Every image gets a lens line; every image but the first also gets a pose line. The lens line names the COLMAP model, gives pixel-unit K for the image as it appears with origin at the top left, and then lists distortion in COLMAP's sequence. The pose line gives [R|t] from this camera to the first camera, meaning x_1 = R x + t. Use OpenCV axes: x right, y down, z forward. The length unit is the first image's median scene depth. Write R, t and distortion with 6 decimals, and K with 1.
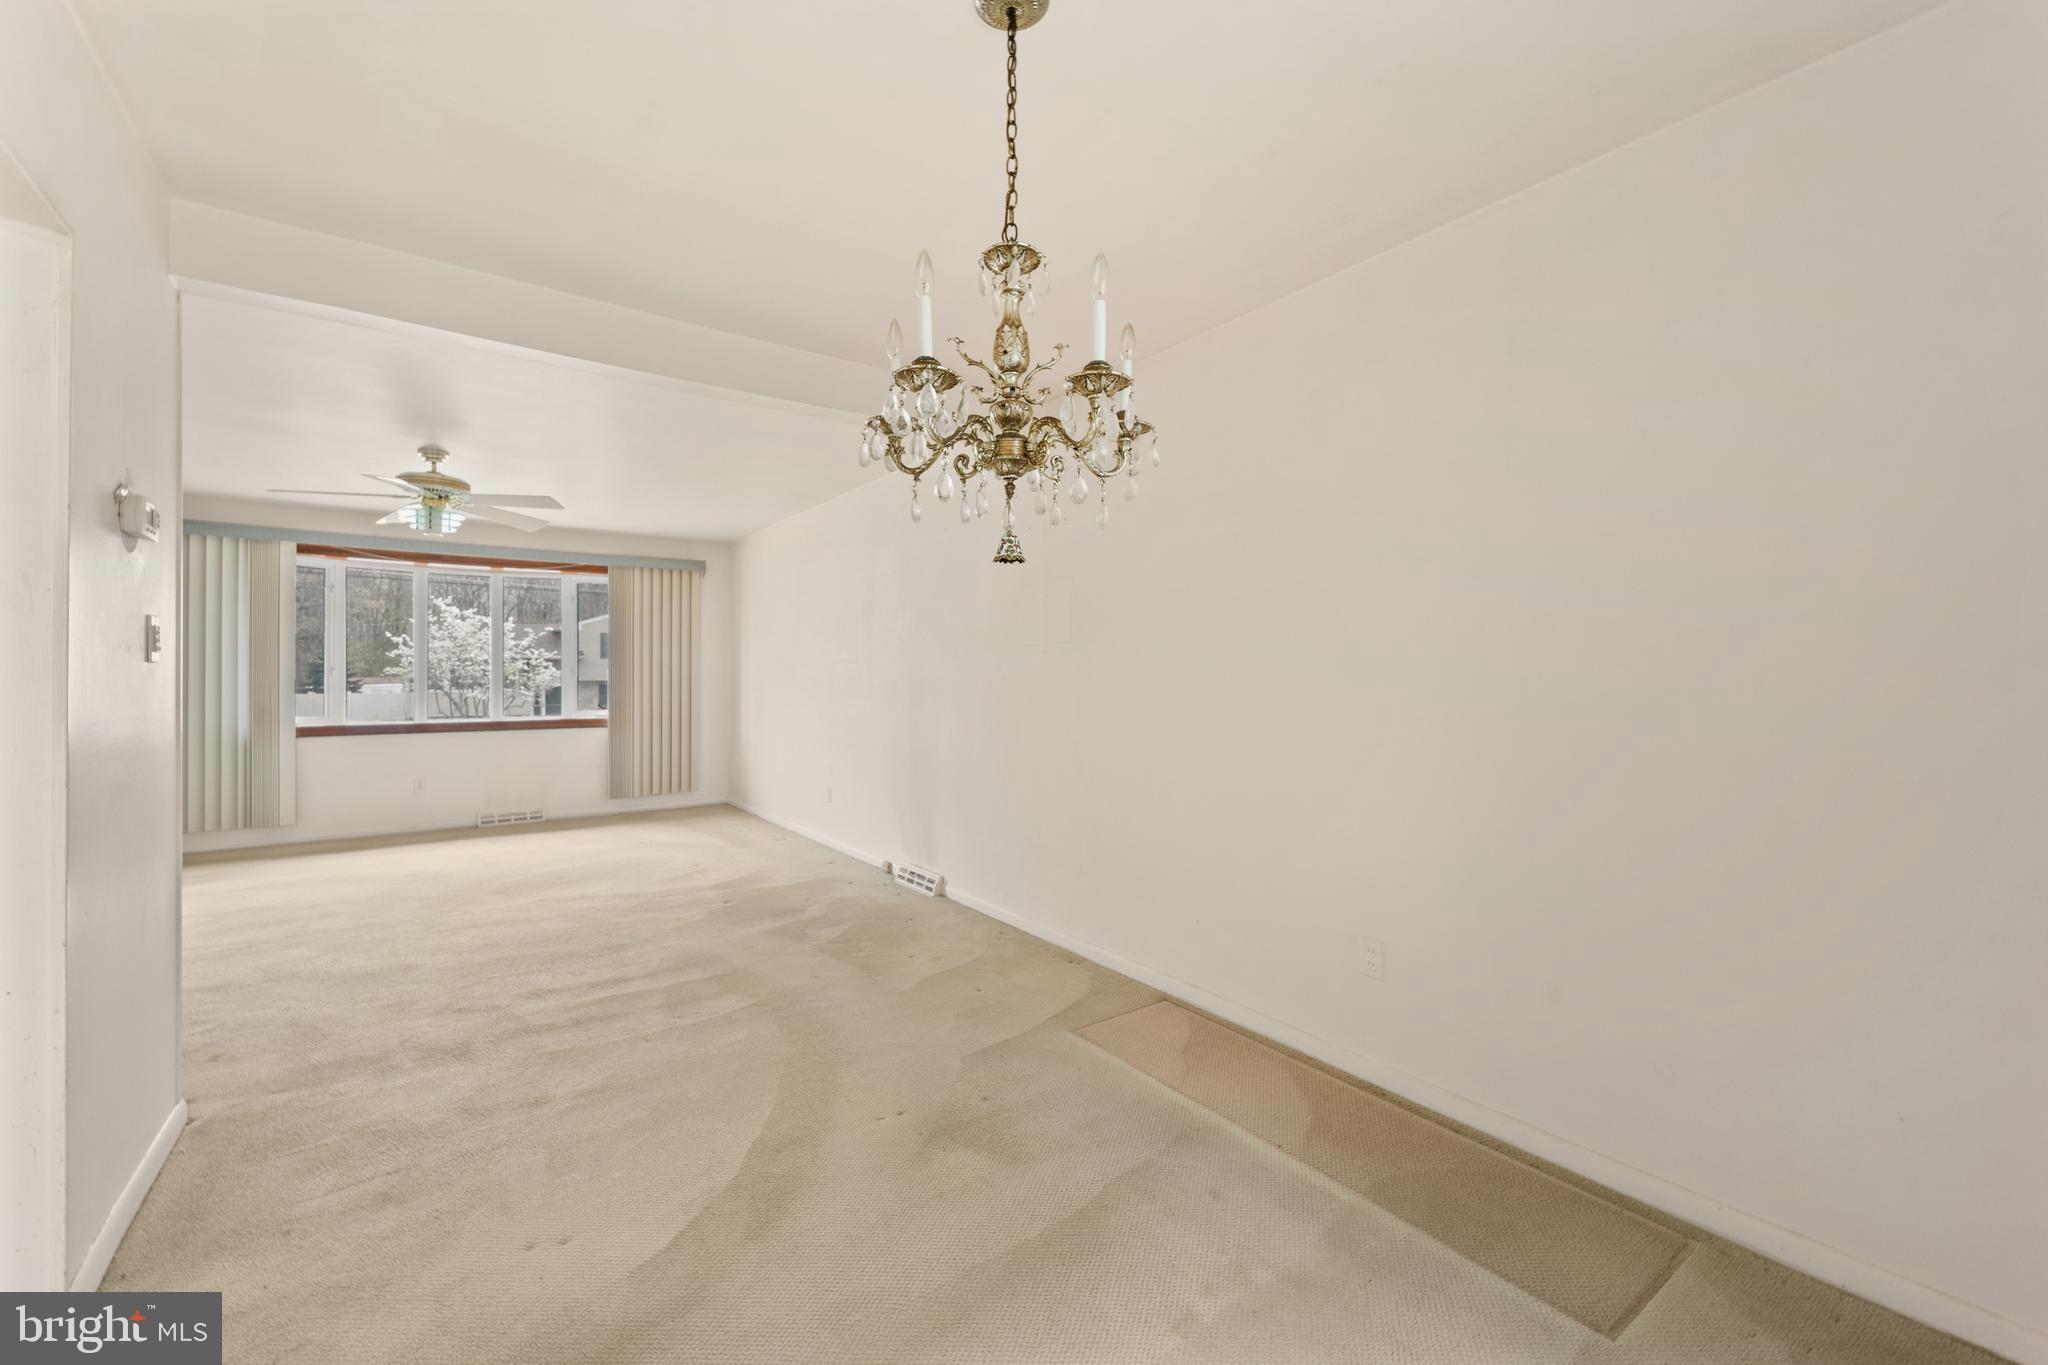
lens RADIAL K [[813.1, 0, 1020.1], [0, 813.1, 669.0], [0, 0, 1]] dist [0.001916, 0.000051]
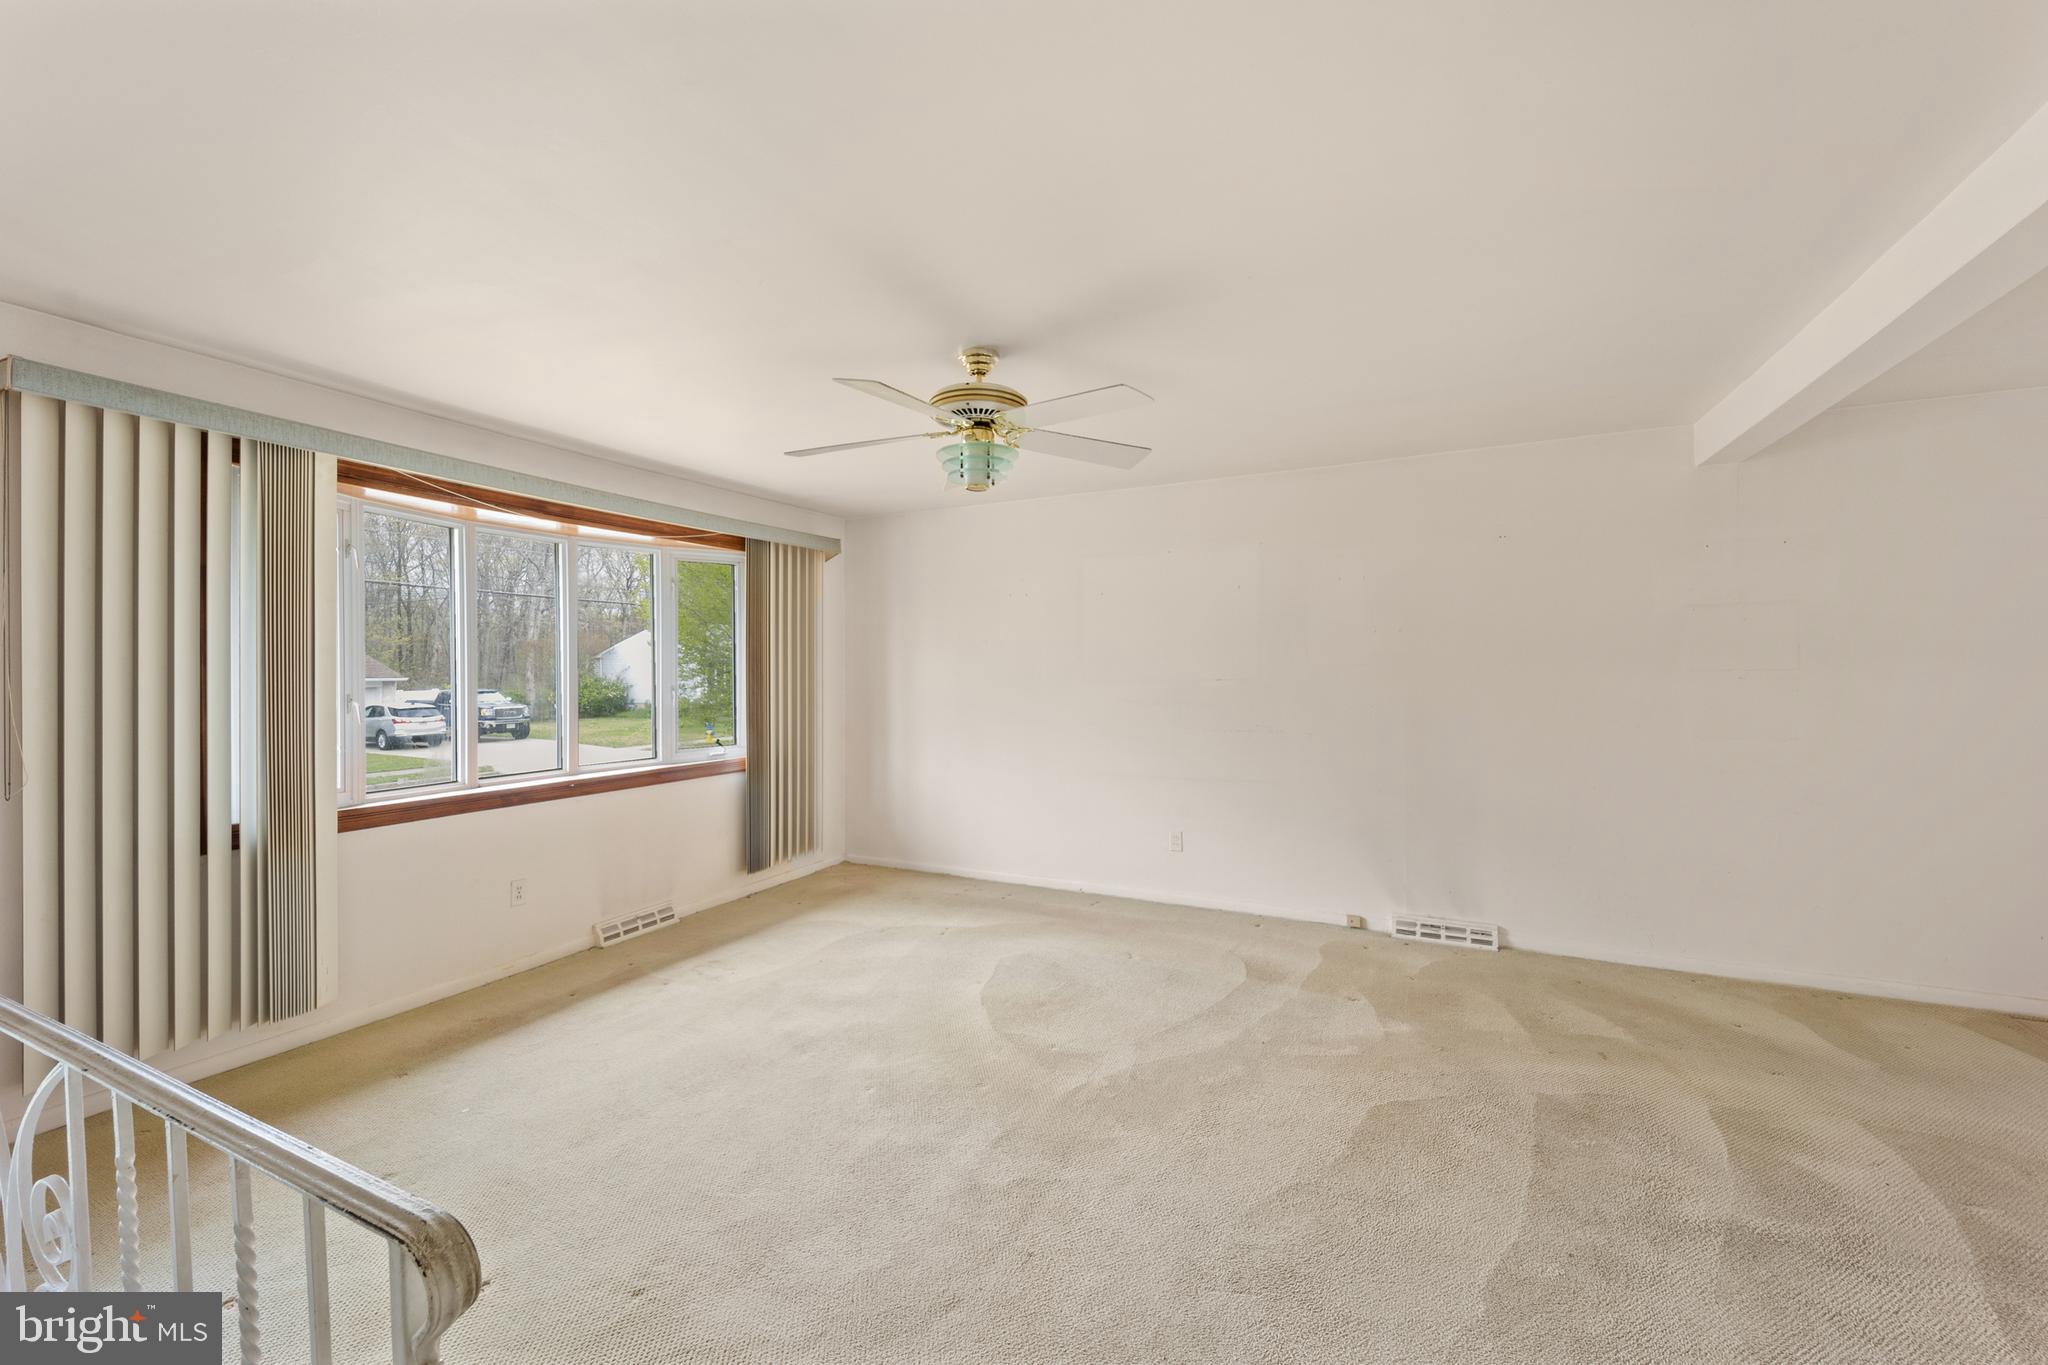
lens RADIAL K [[813.1, 0, 1020.1], [0, 813.1, 669.0], [0, 0, 1]] dist [0.001916, 0.000051]
pose [[0.892414, -0.001663, 0.451214, -0.721037], [0.000426, 0.999996, 0.002843, -0.021100], [-0.451217, -0.002345, 0.892411, 0.332461]]
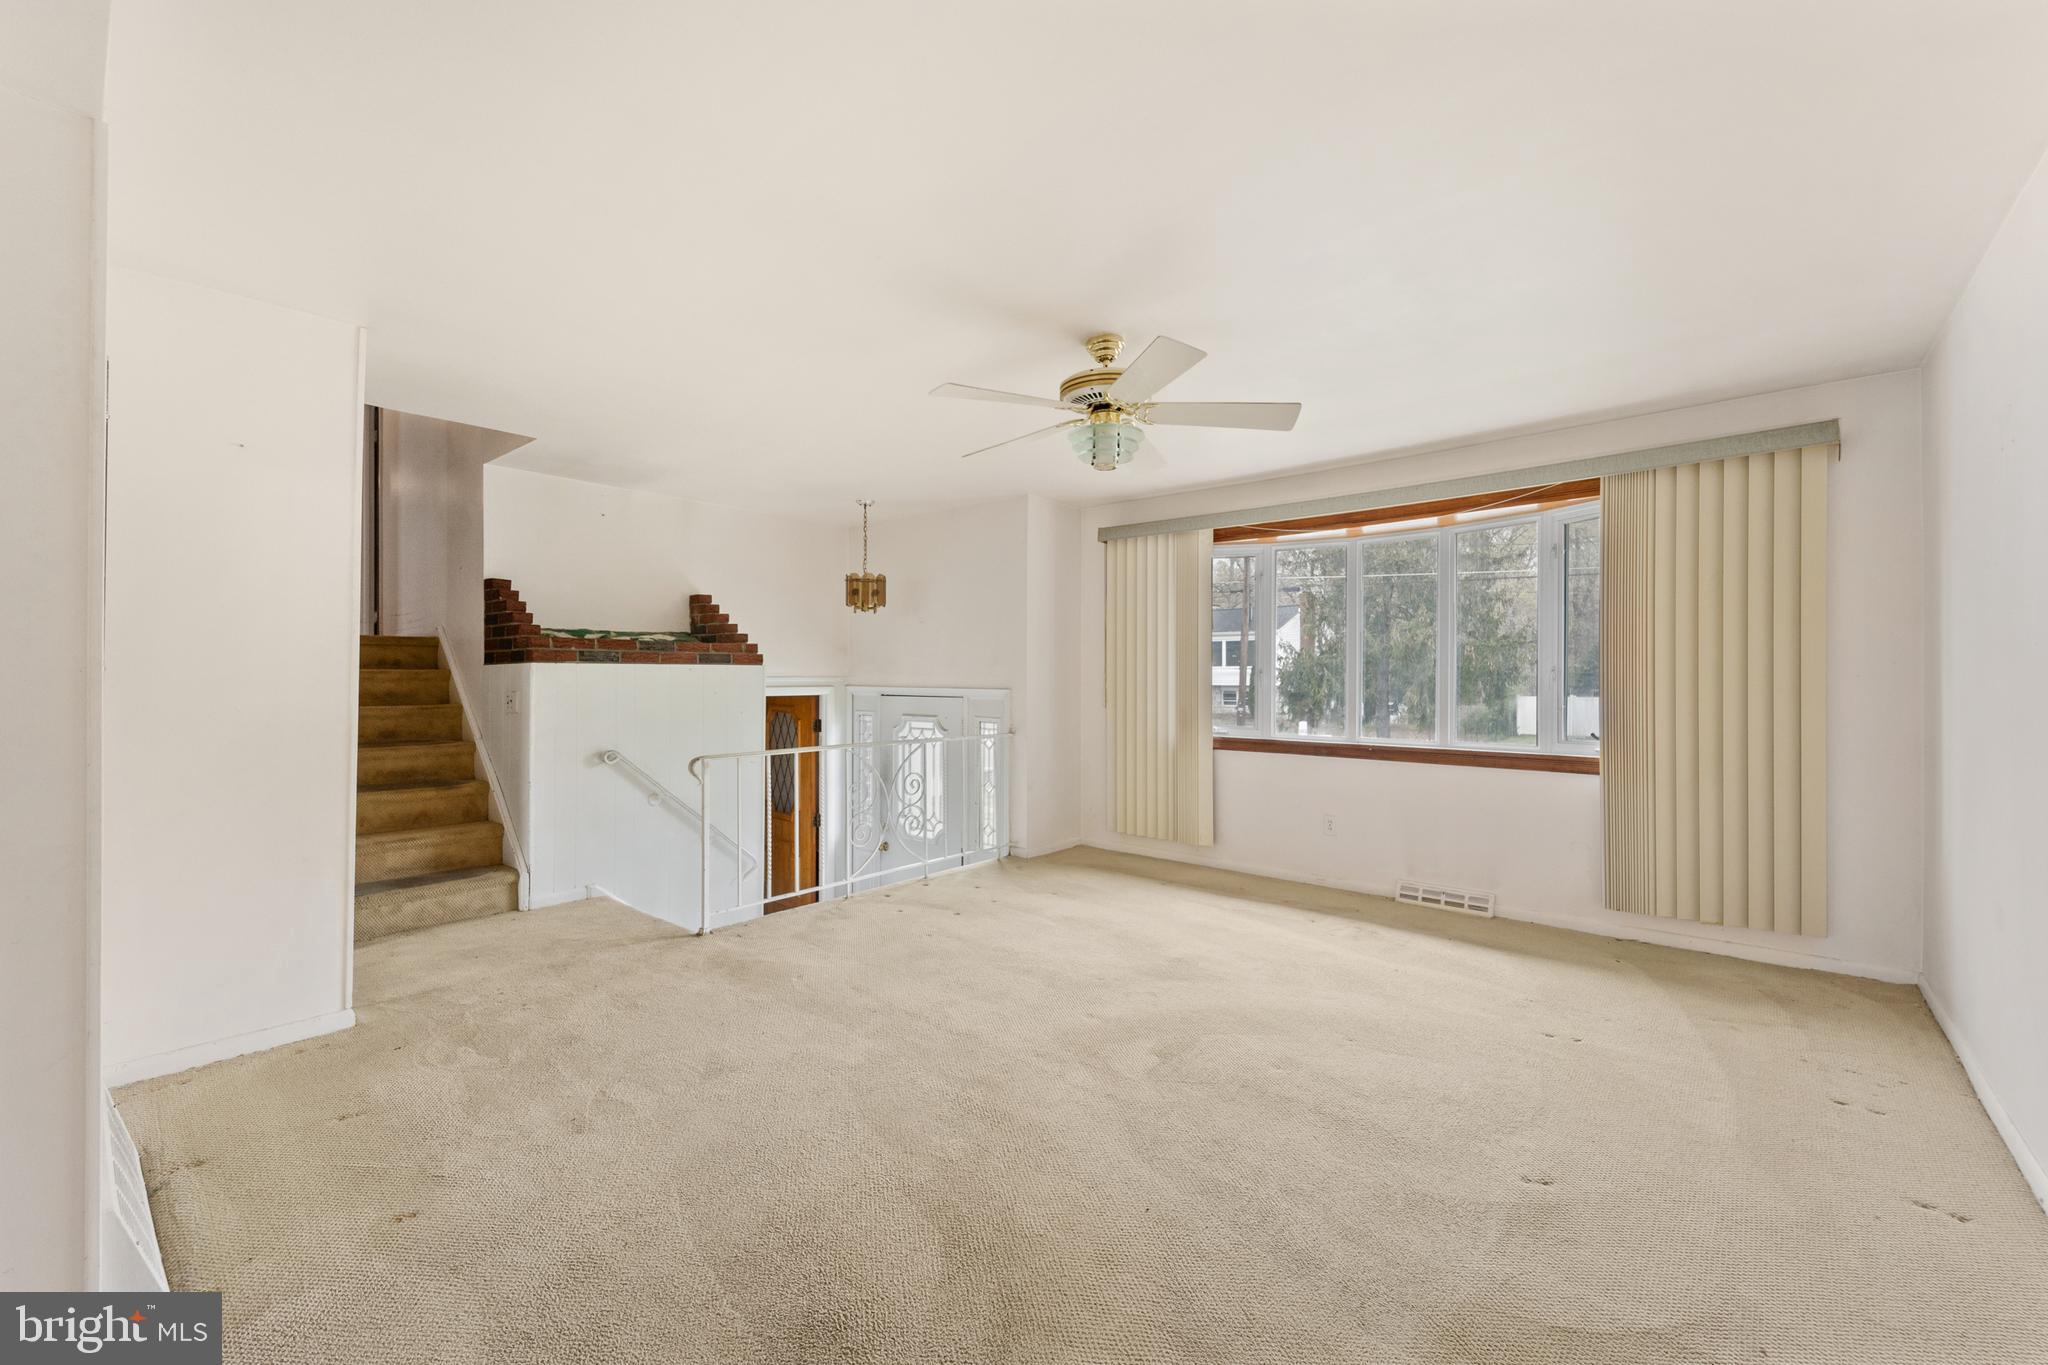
lens RADIAL K [[813.1, 0, 1020.1], [0, 813.1, 669.0], [0, 0, 1]] dist [0.001916, 0.000051]
pose [[0.195841, -0.008719, -0.980597, -0.060314], [0.005361, 0.999955, -0.007820, 0.003382], [0.980621, -0.003726, 0.195879, 0.608621]]
